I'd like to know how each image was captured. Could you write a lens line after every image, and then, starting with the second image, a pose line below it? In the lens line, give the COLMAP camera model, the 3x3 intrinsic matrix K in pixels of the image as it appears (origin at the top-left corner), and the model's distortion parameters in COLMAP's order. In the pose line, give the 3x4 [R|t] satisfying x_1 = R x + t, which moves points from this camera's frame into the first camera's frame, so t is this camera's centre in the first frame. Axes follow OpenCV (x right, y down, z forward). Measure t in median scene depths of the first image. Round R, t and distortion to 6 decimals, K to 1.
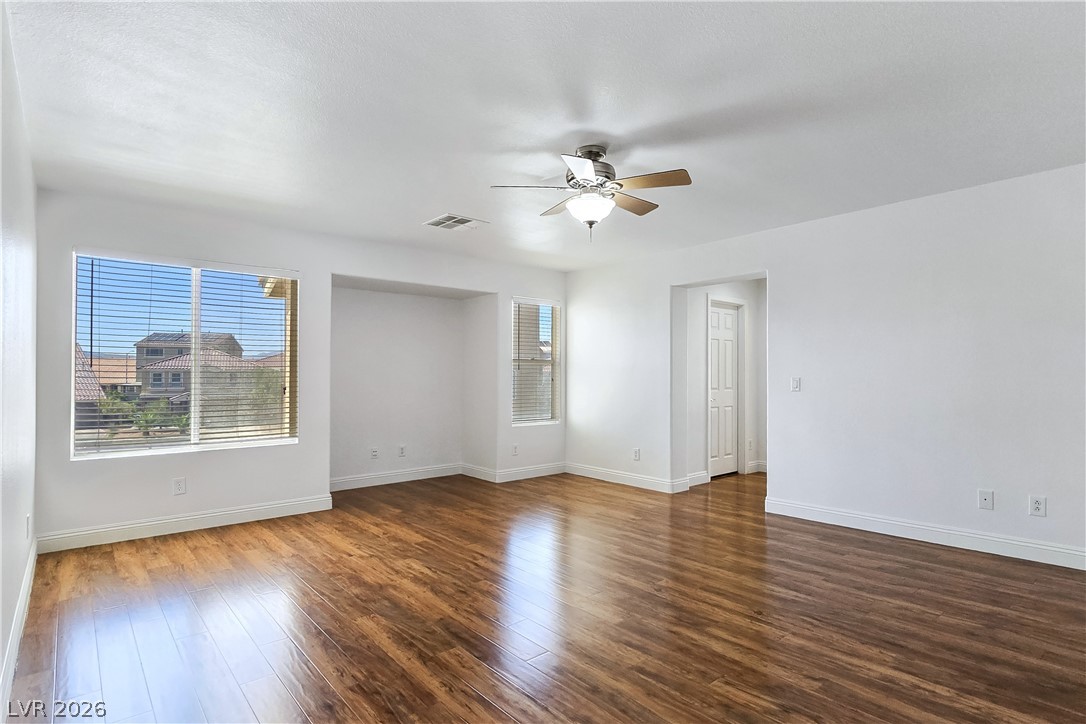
lens RADIAL K [[595.7, 0, 598.1], [0, 595.7, 366.0], [0, 0, 1]] dist [-0.007535, -0.001513]
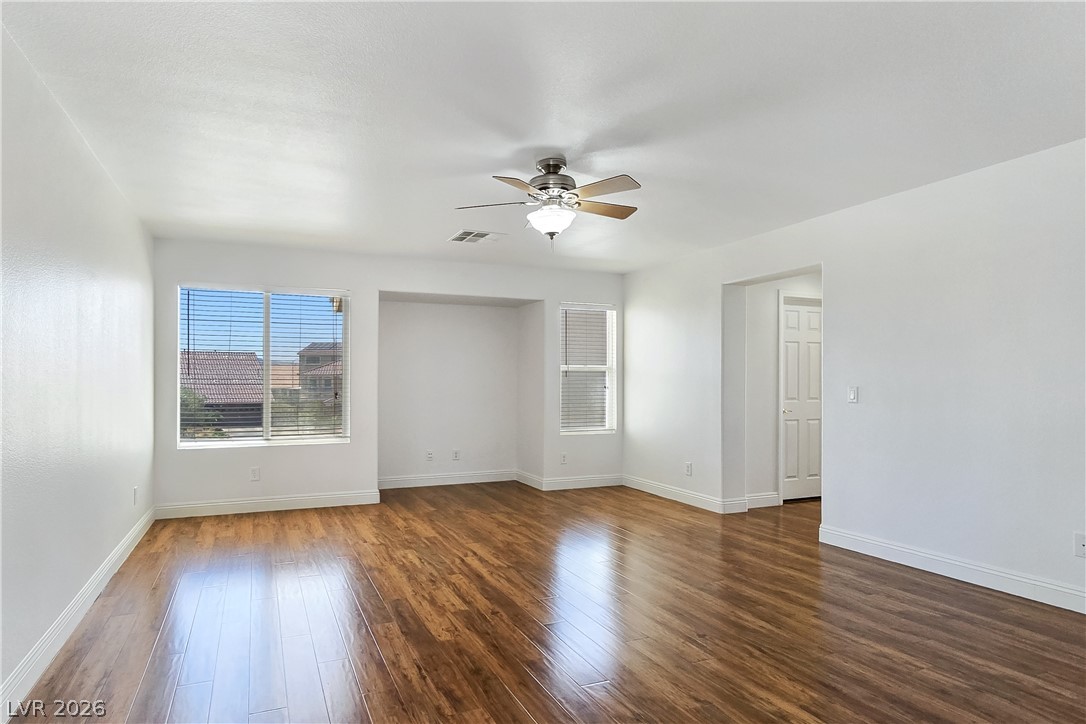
lens RADIAL K [[661.3, 0, 532.4], [0, 661.3, 366.6], [0, 0, 1]] dist [-0.005949, -0.003293]
pose [[0.936522, -0.005068, -0.350573, 0.259498], [0.002598, 0.999968, -0.007518, -0.003319], [0.350600, 0.006130, 0.936505, -0.052496]]
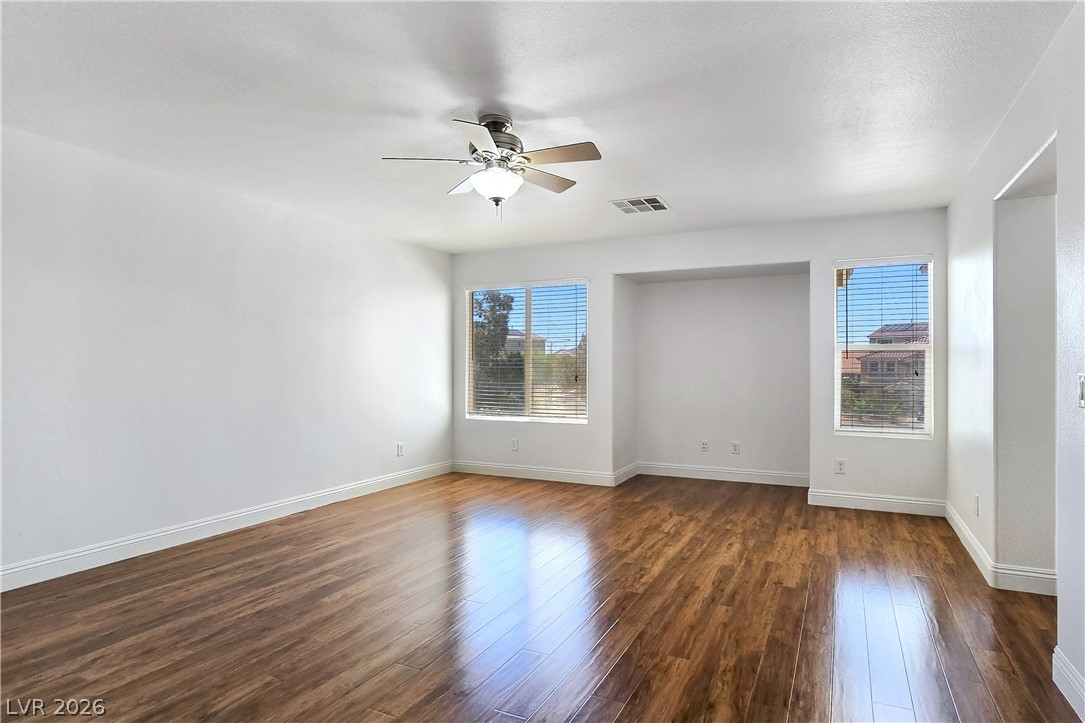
lens RADIAL K [[626.4, 0, 552.1], [0, 626.4, 365.0], [0, 0, 1]] dist [-0.003561, -0.002309]
pose [[0.321223, 0.001713, -0.947002, 0.649420], [0.013074, 0.999895, 0.006244, 0.005244], [0.946913, -0.014387, 0.321167, 0.544132]]
